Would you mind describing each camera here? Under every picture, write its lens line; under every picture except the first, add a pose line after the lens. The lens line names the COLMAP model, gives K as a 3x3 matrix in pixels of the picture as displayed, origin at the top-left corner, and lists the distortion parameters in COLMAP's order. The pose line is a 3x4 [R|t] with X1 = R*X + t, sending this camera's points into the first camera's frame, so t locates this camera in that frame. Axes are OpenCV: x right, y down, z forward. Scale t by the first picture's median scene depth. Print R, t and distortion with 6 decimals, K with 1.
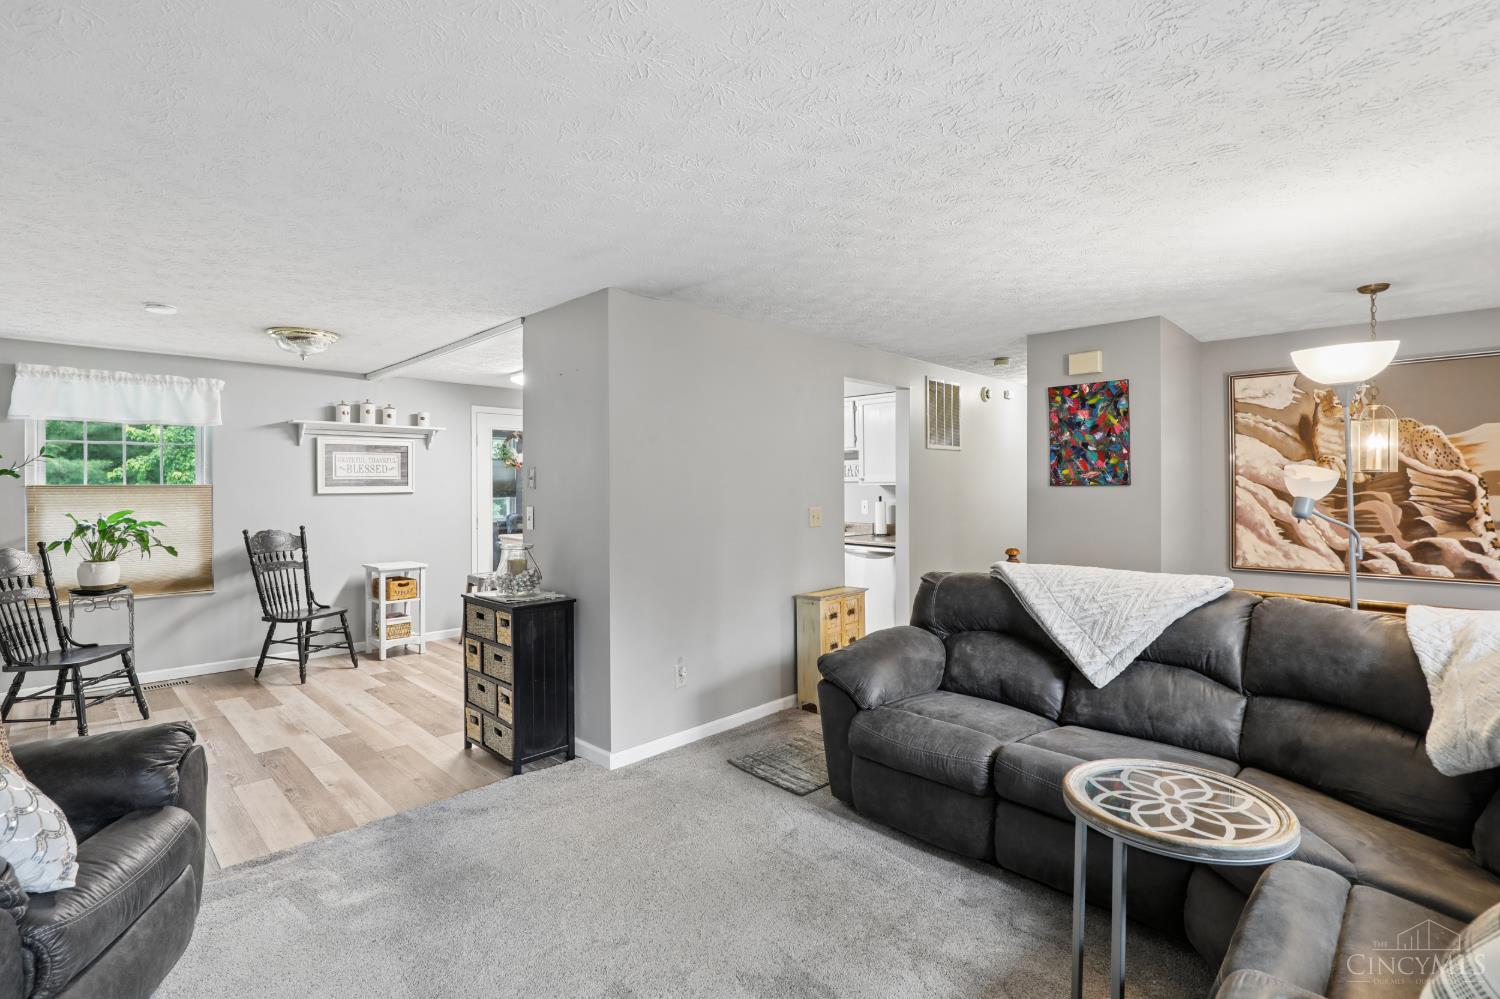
lens RADIAL K [[693.1, 0, 737.4], [0, 693.1, 487.2], [0, 0, 1]] dist [-0.036554, 0.007271]
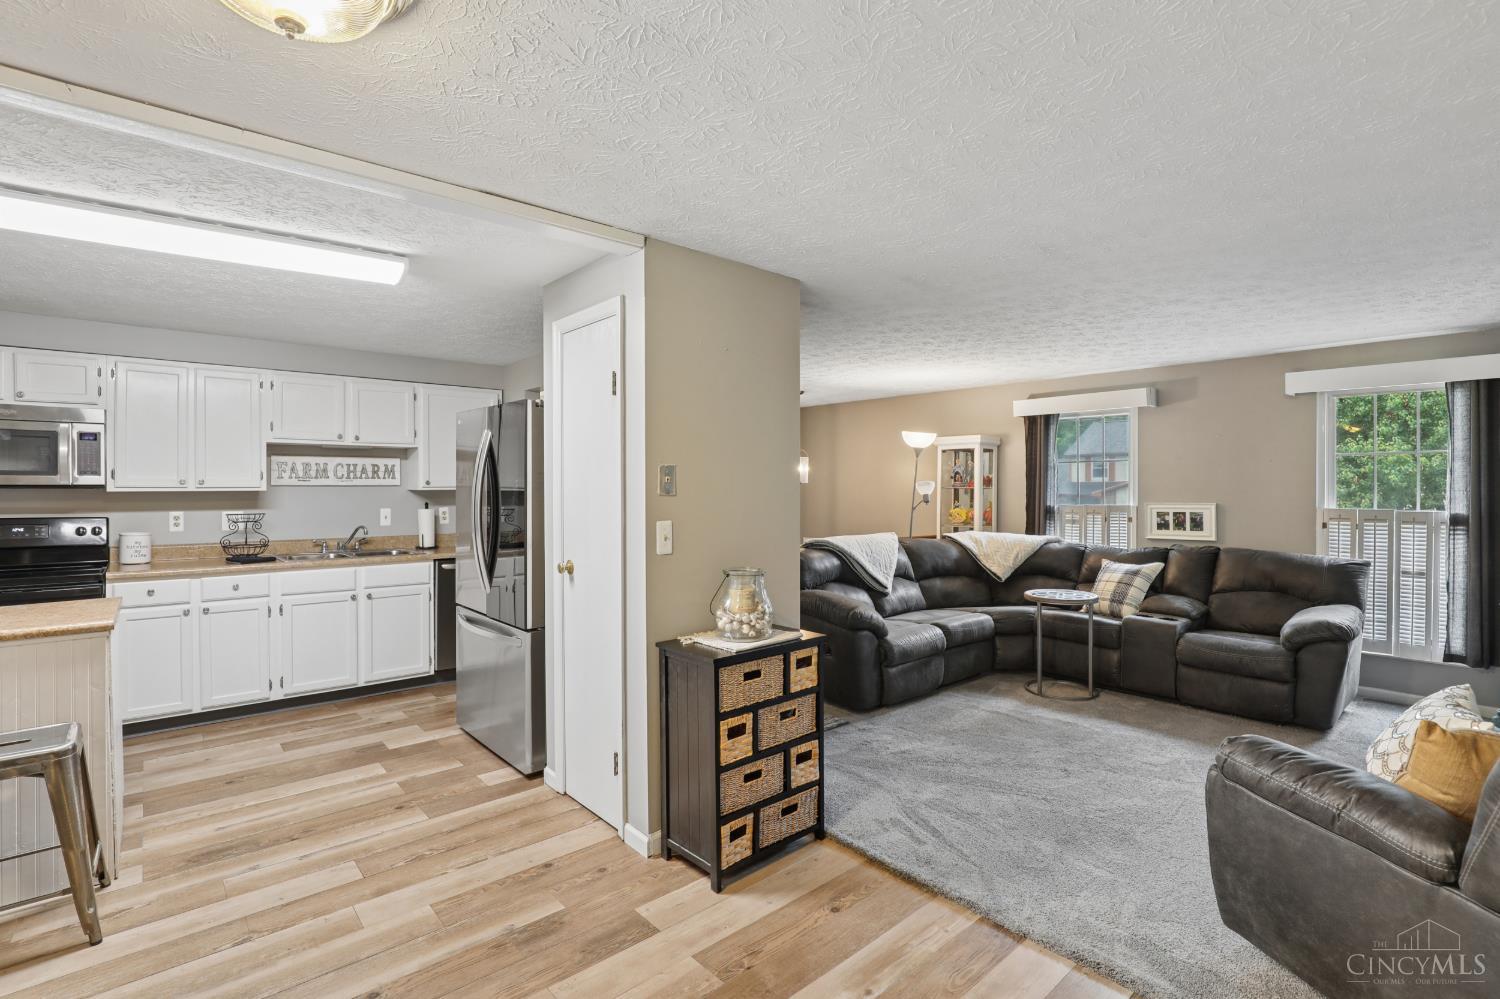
lens RADIAL K [[693.1, 0, 747.7], [0, 693.1, 489.9], [0, 0, 1]] dist [-0.036554, 0.007271]
pose [[0.065369, -0.001155, 0.997860, -0.749441], [0.003963, 0.999992, 0.000897, -0.001673], [-0.997853, 0.003896, 0.065373, 0.666213]]
